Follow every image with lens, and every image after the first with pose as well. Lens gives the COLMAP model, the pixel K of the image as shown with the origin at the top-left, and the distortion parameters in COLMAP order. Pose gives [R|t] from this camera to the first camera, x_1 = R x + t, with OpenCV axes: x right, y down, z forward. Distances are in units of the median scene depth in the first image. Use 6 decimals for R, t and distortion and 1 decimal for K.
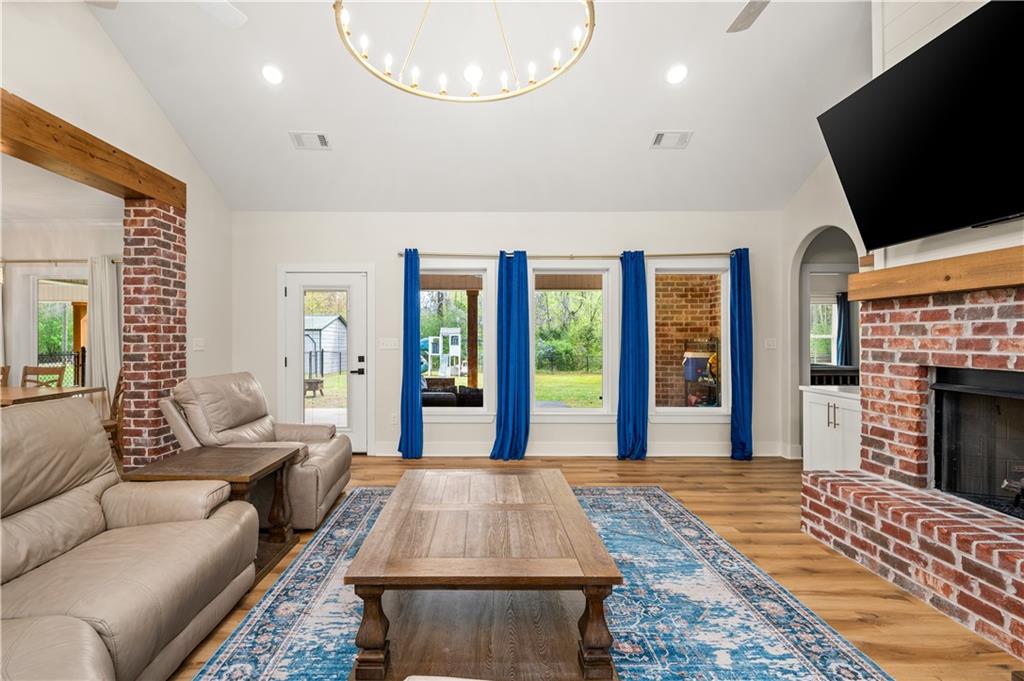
lens RADIAL K [[456.5, 0, 480.4], [0, 456.5, 337.7], [0, 0, 1]] dist [0.000084, -0.000156]
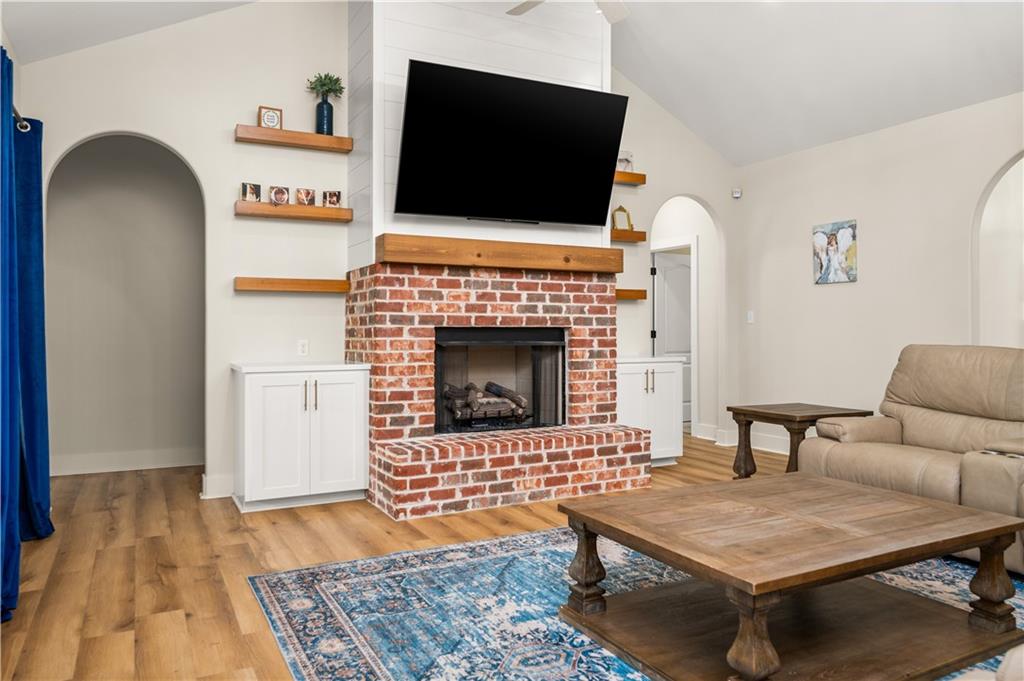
lens RADIAL K [[721.8, 0, 512.1], [0, 721.8, 321.0], [0, 0, 1]] dist [-0.005474, 0.005734]
pose [[-0.471237, 0.010352, 0.881946, -0.683949], [-0.000798, 0.999926, -0.012163, 0.065803], [-0.882006, -0.006435, -0.471194, 1.625363]]
